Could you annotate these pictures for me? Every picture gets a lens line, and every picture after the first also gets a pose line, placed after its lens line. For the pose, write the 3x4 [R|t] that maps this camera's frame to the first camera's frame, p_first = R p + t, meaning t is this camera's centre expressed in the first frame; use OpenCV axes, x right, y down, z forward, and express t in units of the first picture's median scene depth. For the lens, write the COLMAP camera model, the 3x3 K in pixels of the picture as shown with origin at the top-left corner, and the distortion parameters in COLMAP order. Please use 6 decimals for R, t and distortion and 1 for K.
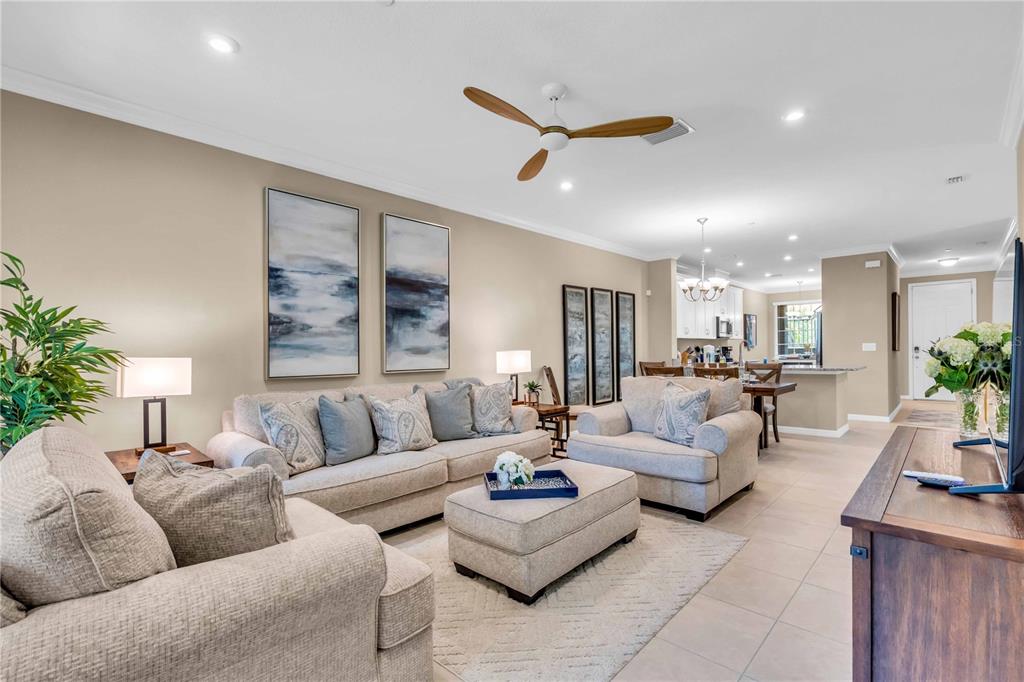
lens RADIAL K [[467.9, 0, 516.3], [0, 467.9, 348.9], [0, 0, 1]] dist [0.001027, 0.000898]
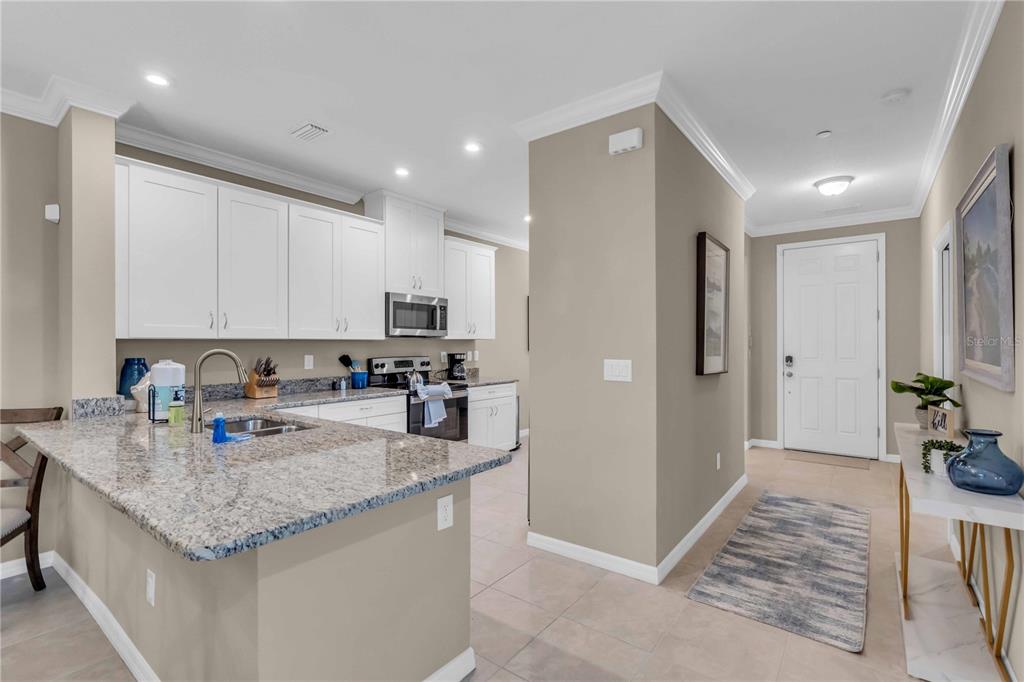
lens RADIAL K [[467.9, 0, 512.1], [0, 467.9, 338.3], [0, 0, 1]] dist [0.001027, 0.000898]
pose [[0.995020, 0.009979, 0.099179, 0.713384], [-0.009187, 0.999922, -0.008436, -0.027221], [-0.099255, 0.007482, 0.995034, 0.722355]]
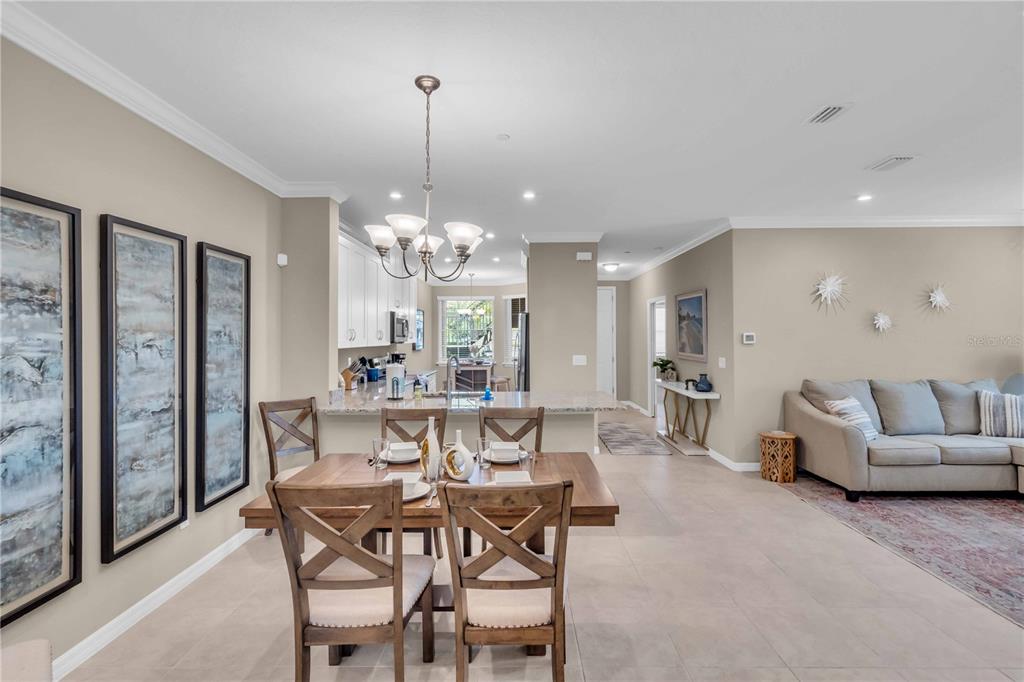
lens RADIAL K [[467.9, 0, 516.0], [0, 467.9, 330.3], [0, 0, 1]] dist [0.001027, 0.000898]
pose [[0.736039, 0.018122, 0.676696, 0.152658], [-0.006819, 0.999789, -0.019358, -0.042810], [-0.676905, 0.009634, 0.736008, 0.548320]]
